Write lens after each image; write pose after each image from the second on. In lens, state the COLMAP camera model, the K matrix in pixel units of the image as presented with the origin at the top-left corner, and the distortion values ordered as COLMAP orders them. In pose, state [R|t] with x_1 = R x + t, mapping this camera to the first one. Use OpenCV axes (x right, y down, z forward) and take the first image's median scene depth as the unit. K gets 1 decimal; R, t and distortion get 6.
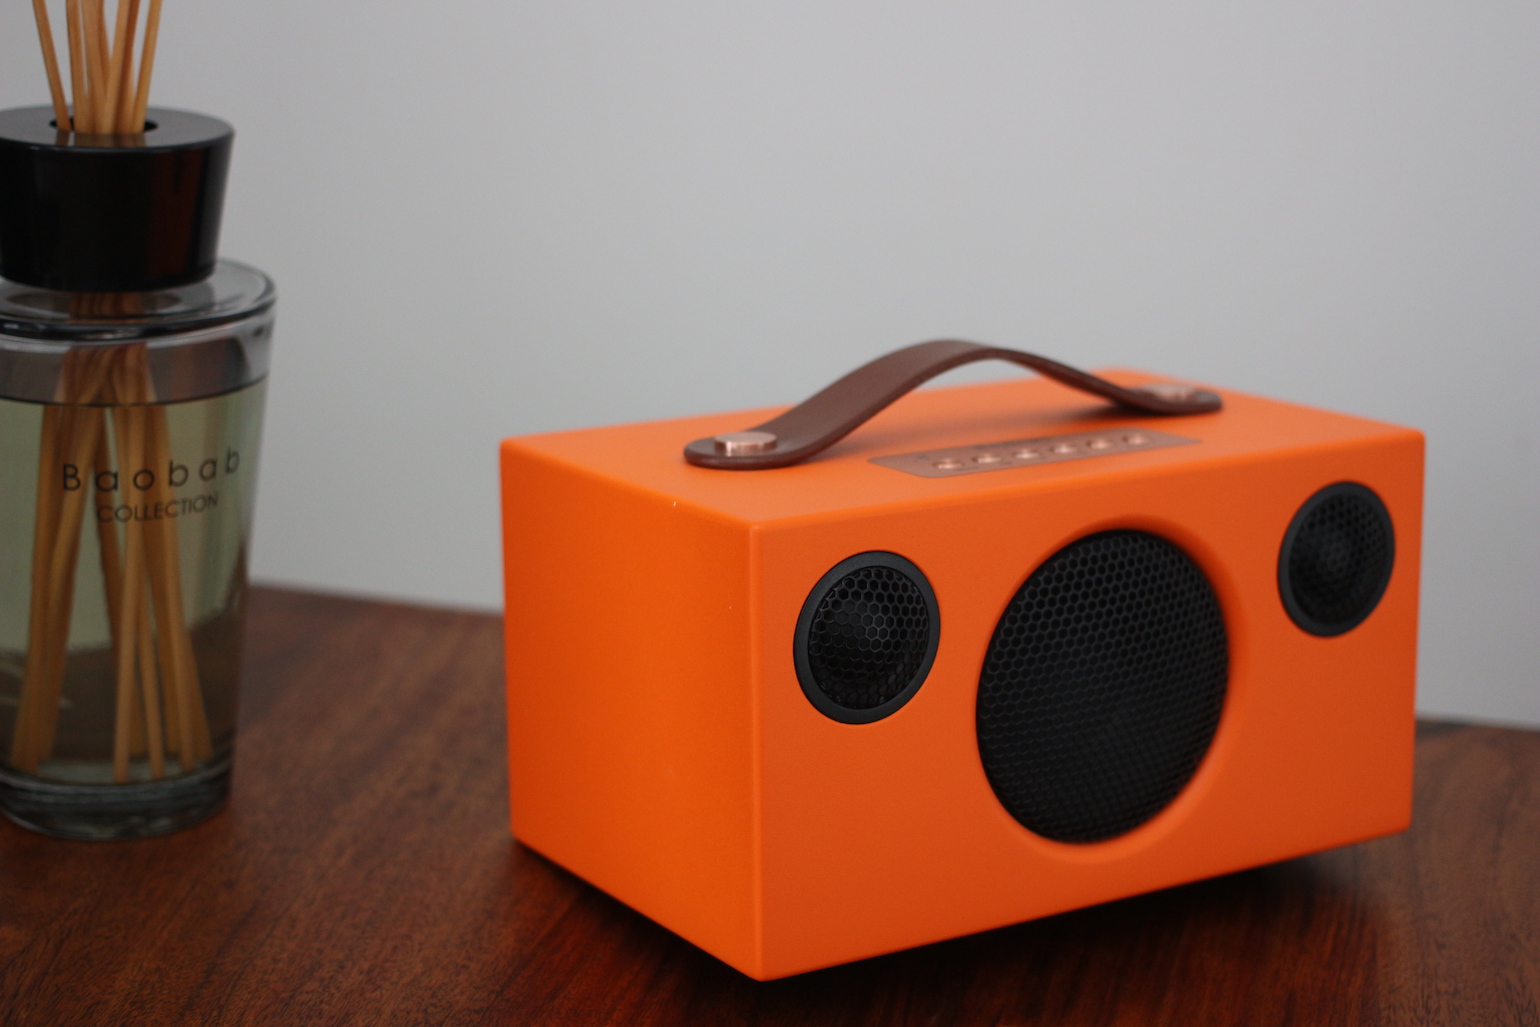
lens RADIAL K [[2615.3, 0, 776.0], [0, 2615.3, 513.0], [0, 0, 1]] dist [-0.070677, 0.000000]
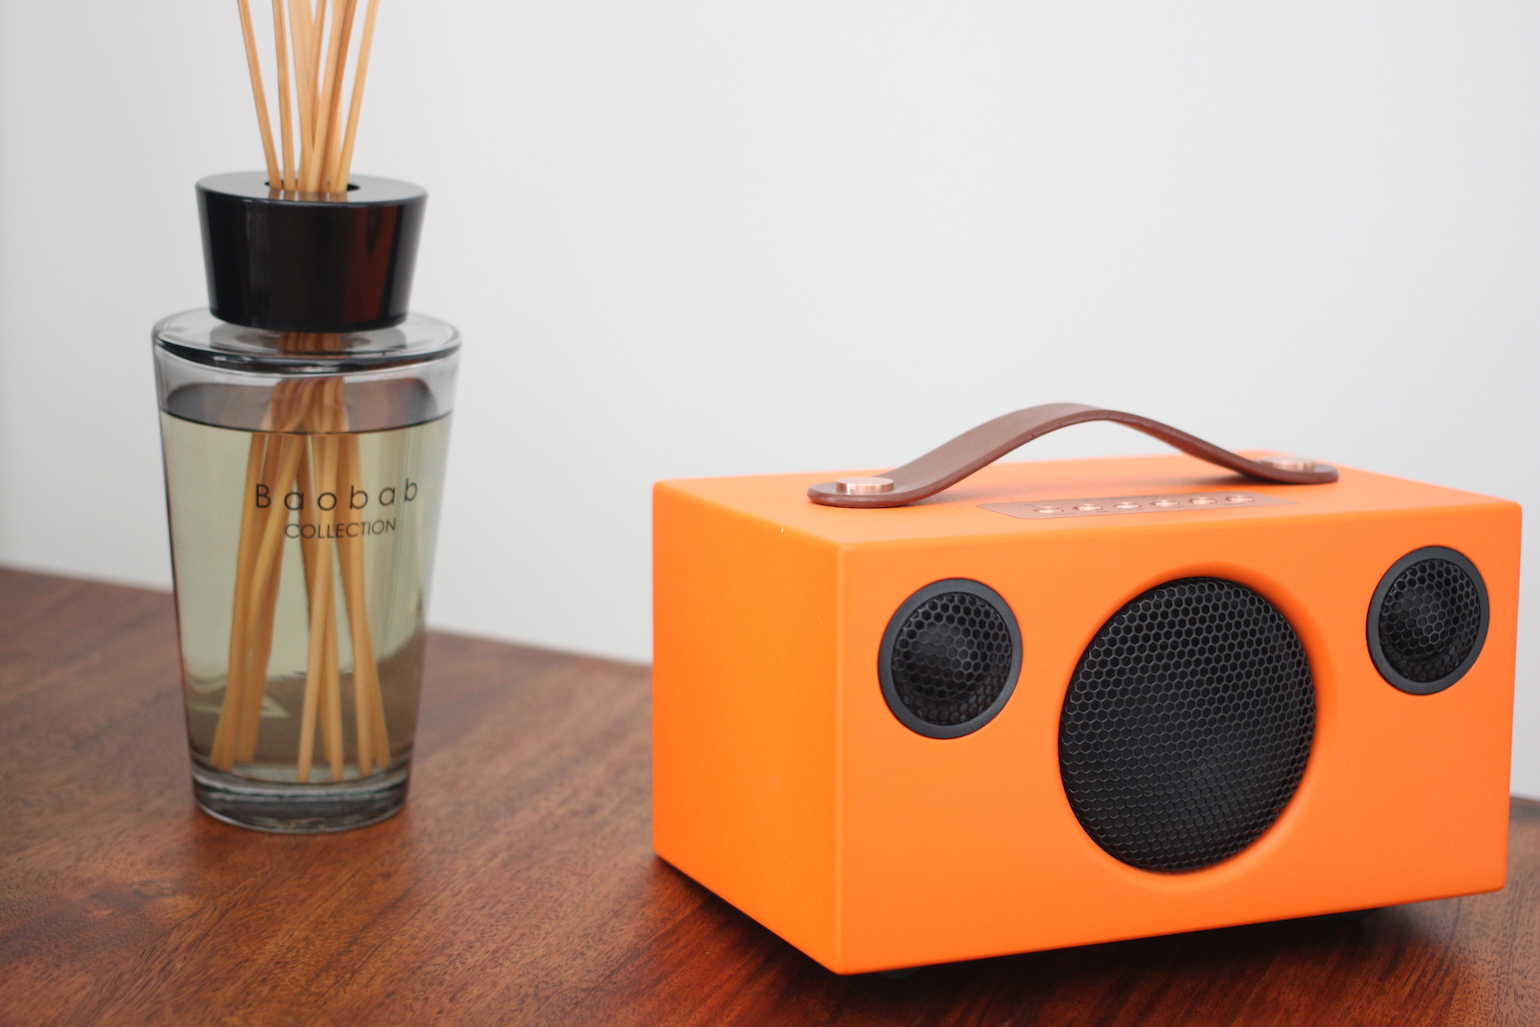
lens RADIAL K [[2615.3, 0, 806.2], [0, 2615.3, 483.5], [0, 0, 1]] dist [-0.070677, 0.000000]
pose [[0.991007, 0.034932, -0.129171, 0.104898], [-0.044583, 0.996365, -0.072589, 0.052590], [0.126166, 0.077695, 0.988962, -0.077151]]
